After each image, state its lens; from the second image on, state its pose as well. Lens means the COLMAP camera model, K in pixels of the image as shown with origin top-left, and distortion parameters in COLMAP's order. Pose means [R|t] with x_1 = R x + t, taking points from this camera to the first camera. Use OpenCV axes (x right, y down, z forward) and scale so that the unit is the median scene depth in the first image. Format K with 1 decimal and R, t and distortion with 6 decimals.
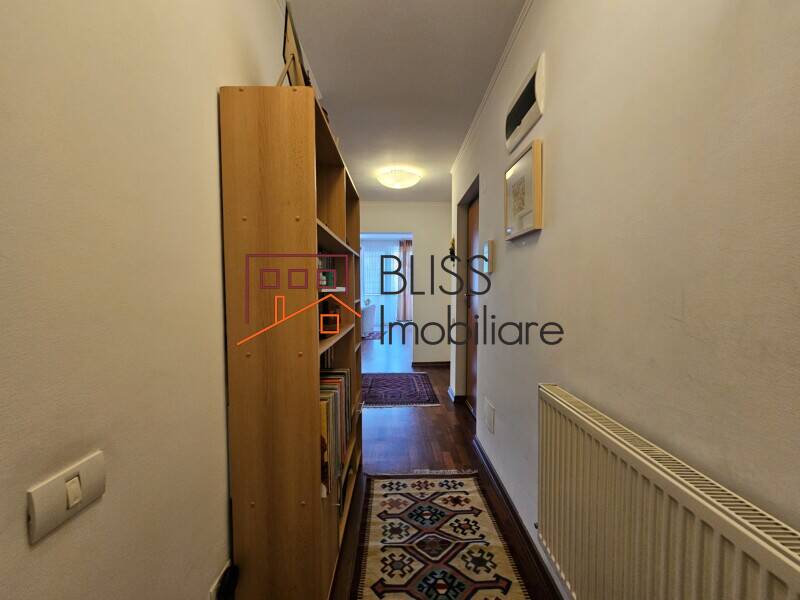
lens RADIAL K [[325.8, 0, 404.8], [0, 325.8, 297.2], [0, 0, 1]] dist [-0.001513, 0.000479]
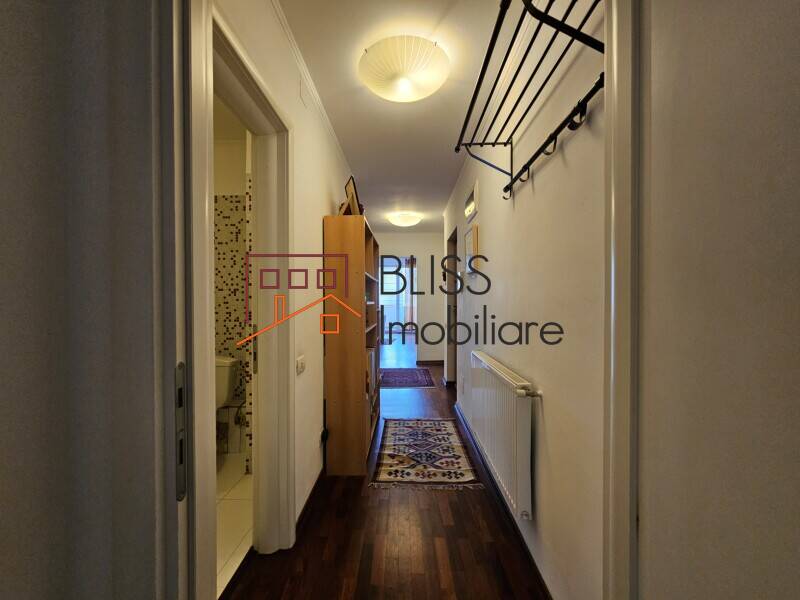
lens RADIAL K [[325.8, 0, 396.1], [0, 325.8, 300.2], [0, 0, 1]] dist [-0.001513, 0.000479]
pose [[0.998517, -0.002877, -0.054357, 0.032886], [0.001278, 0.999566, -0.029430, 0.011608], [0.054418, 0.029317, 0.998088, -0.630249]]
